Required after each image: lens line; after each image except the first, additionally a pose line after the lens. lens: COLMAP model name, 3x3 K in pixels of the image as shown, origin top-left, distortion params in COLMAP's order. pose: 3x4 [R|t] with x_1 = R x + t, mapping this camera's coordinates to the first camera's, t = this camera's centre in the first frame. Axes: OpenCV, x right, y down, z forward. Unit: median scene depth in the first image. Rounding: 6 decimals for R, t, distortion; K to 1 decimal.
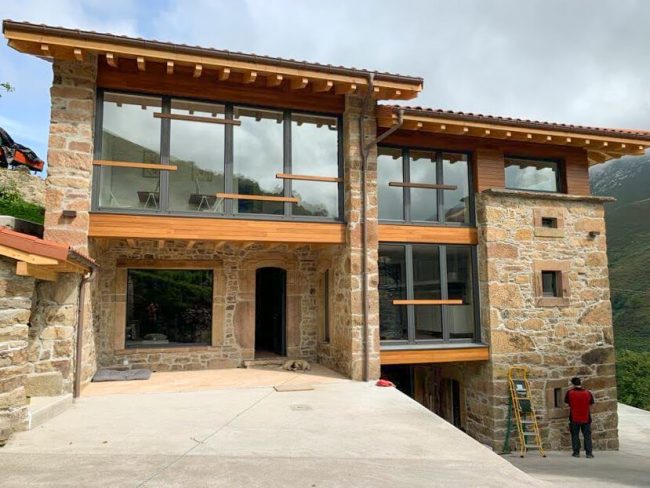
lens RADIAL K [[502.5, 0, 325.0], [0, 502.5, 244.0], [0, 0, 1]] dist [0.074226, -0.126090]
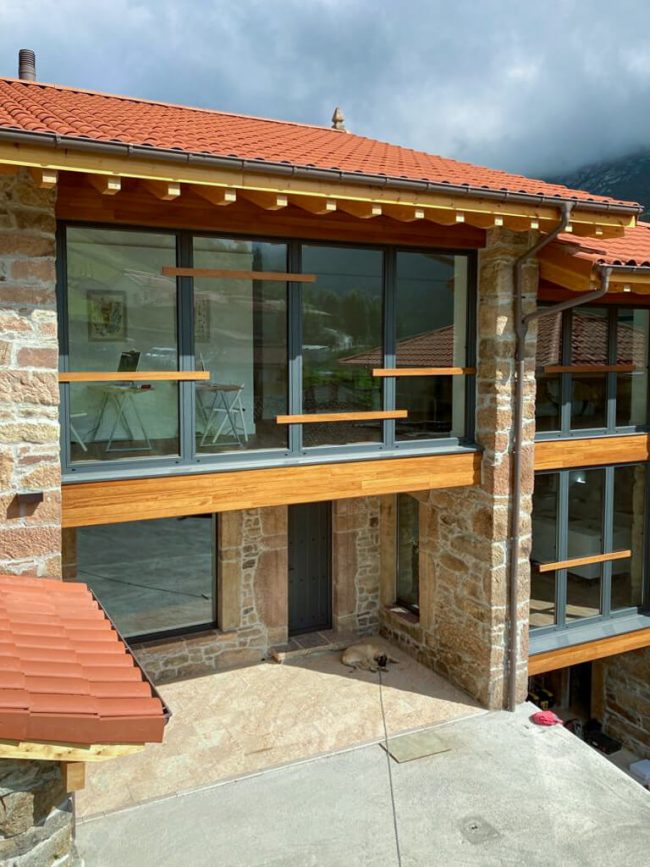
lens RADIAL K [[724.8, 0, 304.1], [0, 724.8, 389.1], [0, 0, 1]] dist [-0.001058, -0.009071]
pose [[0.988568, -0.003033, 0.150744, -0.289453], [-0.021440, 0.986810, 0.160454, -0.243154], [-0.149243, -0.161852, 0.975464, 0.233975]]
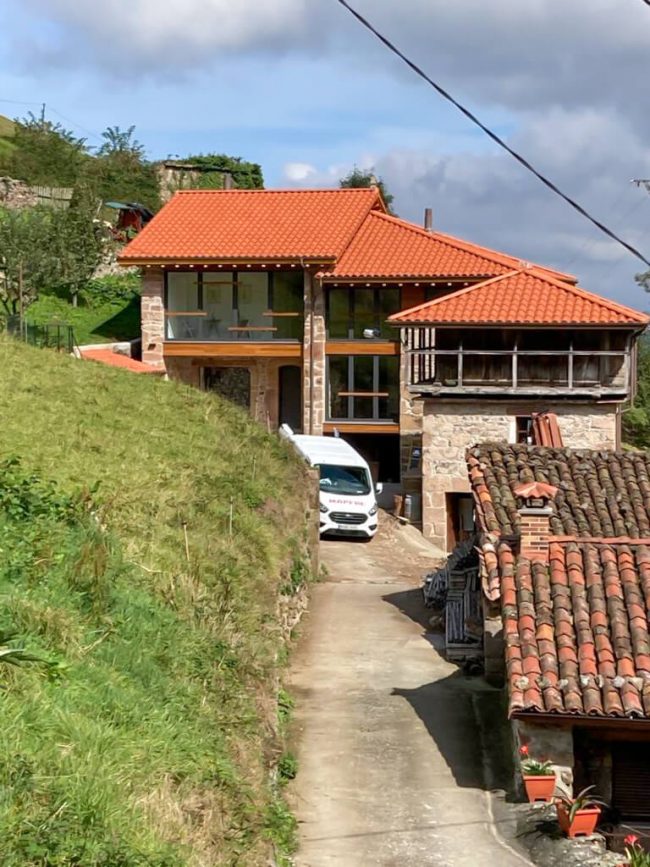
lens RADIAL K [[2133.6, 0, 325.3], [0, 2133.6, 571.3], [0, 0, 1]] dist [0.017165, 1.115781]
pose [[0.862561, 0.071665, -0.500851, 3.552944], [0.049668, 0.973143, 0.224781, -0.859966], [0.503509, -0.218764, 0.835836, -4.785355]]
